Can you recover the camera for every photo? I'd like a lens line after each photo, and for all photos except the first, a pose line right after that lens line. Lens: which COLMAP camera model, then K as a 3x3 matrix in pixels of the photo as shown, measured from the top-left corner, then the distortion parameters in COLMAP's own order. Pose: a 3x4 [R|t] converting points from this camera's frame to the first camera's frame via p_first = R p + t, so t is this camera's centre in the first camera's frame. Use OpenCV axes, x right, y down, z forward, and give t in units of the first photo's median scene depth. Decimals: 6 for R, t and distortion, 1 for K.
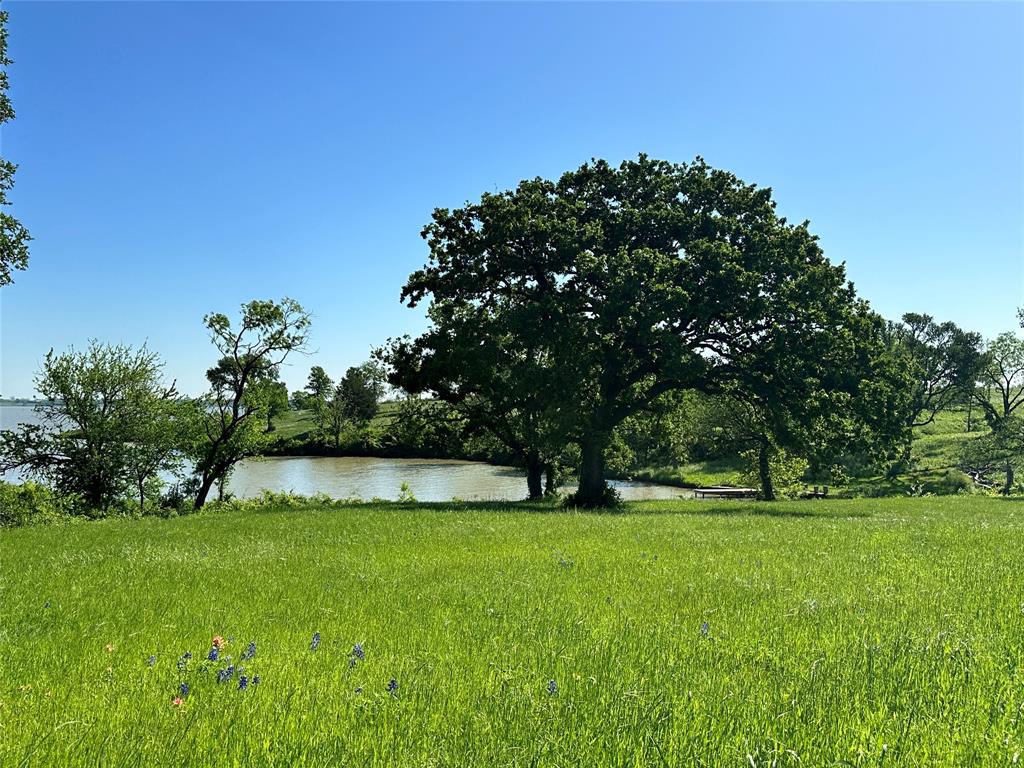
lens RADIAL K [[979.1, 0, 509.2], [0, 979.1, 384.6], [0, 0, 1]] dist [0.097168, 0.000000]
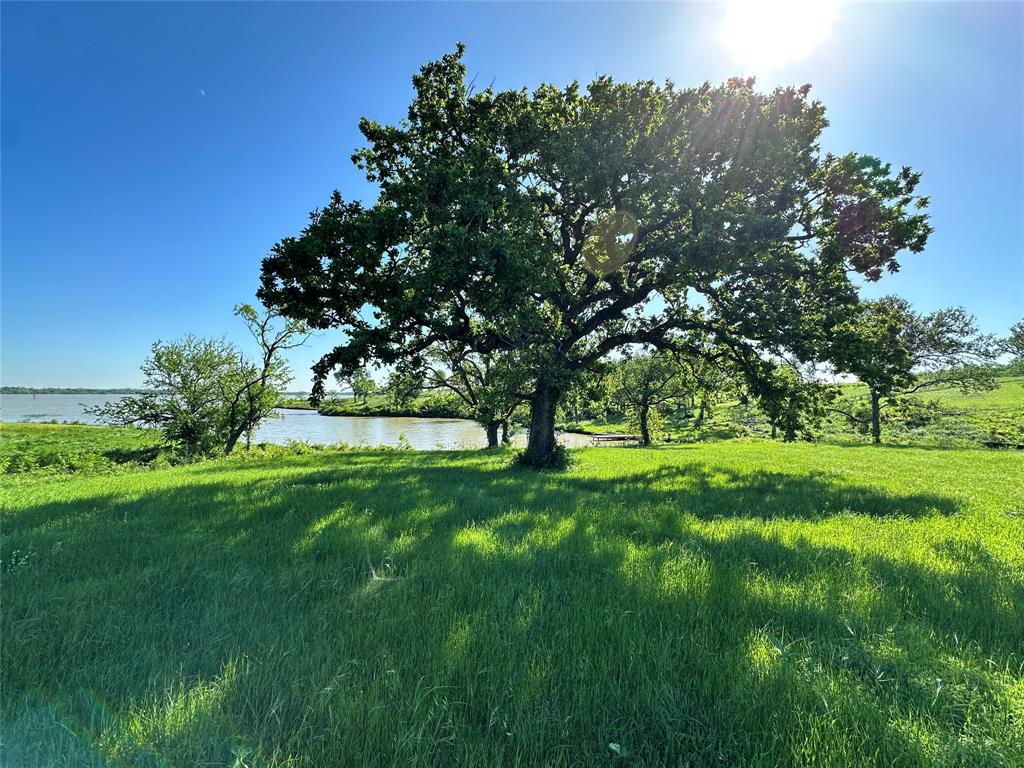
lens RADIAL K [[422.2, 0, 509.5], [0, 422.2, 385.6], [0, 0, 1]] dist [-0.000806, -0.000014]
pose [[0.999185, 0.001684, 0.040329, 0.024752], [-0.001551, 0.999993, -0.003327, 0.034165], [-0.040334, 0.003262, 0.999181, 0.412638]]
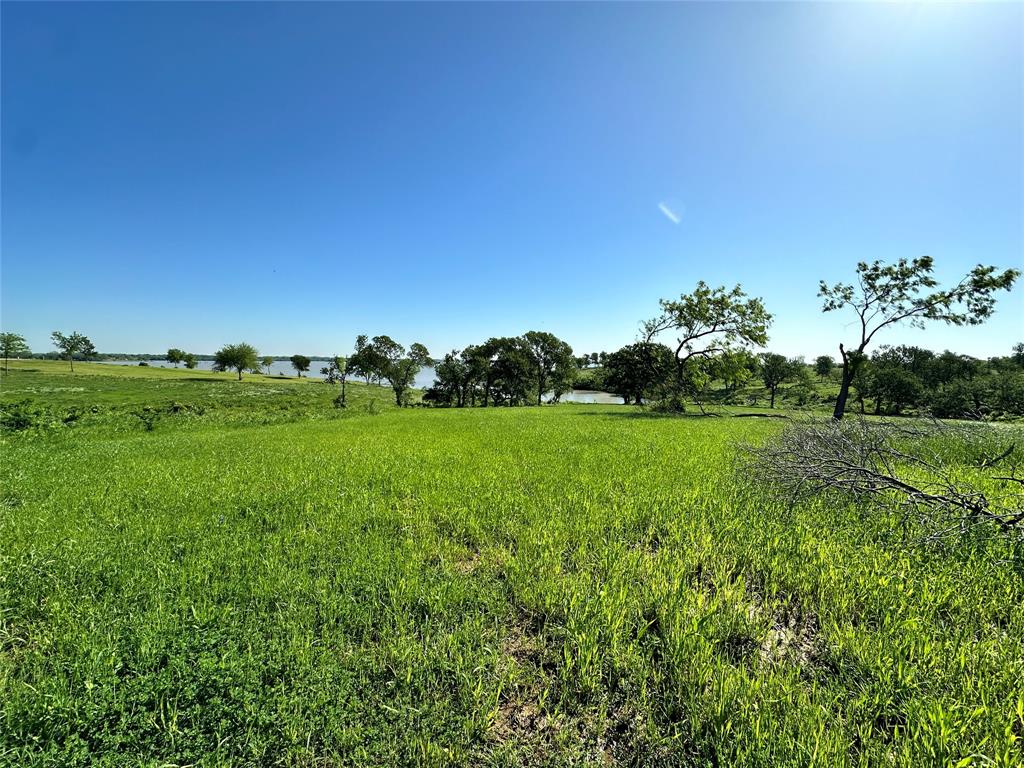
lens RADIAL K [[422.2, 0, 511.6], [0, 422.2, 377.0], [0, 0, 1]] dist [-0.000806, -0.000014]
pose [[0.977122, 0.016411, -0.212046, -0.080506], [-0.004374, 0.998358, 0.057108, -0.120111], [0.212635, -0.054874, 0.975590, -1.056441]]
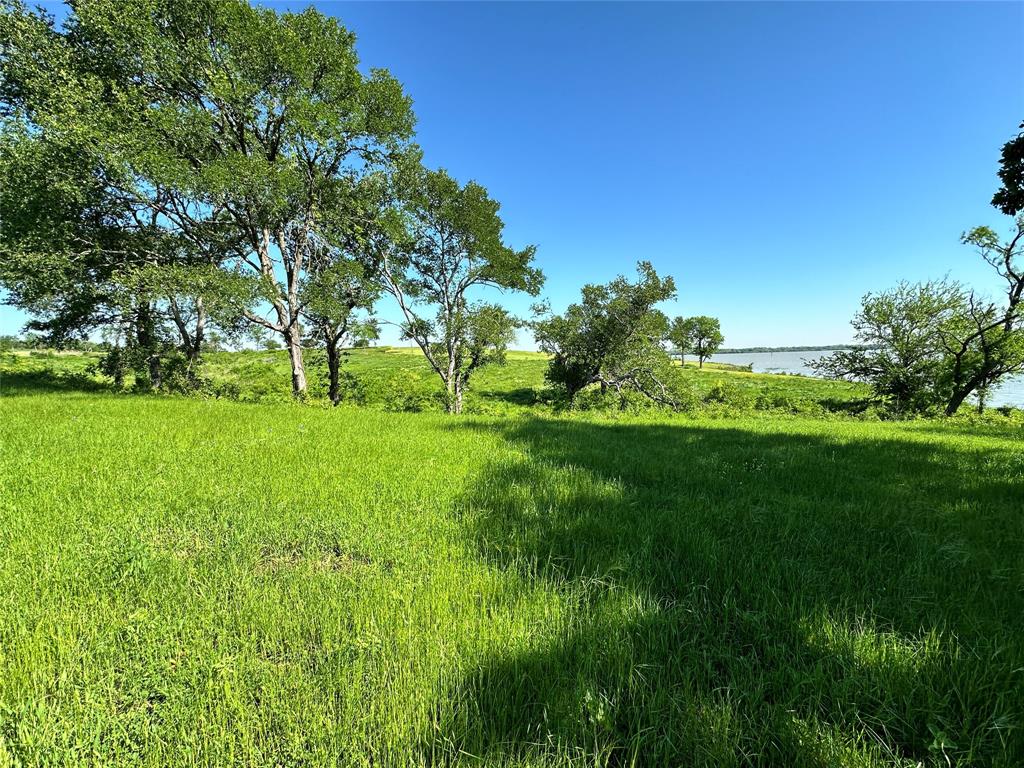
lens RADIAL K [[422.2, 0, 515.3], [0, 422.2, 385.6], [0, 0, 1]] dist [-0.000806, -0.000014]
pose [[0.219263, 0.048933, -0.974438, 0.024730], [0.051614, 0.996761, 0.061668, 0.036553], [0.974300, -0.063816, 0.216028, 0.414755]]
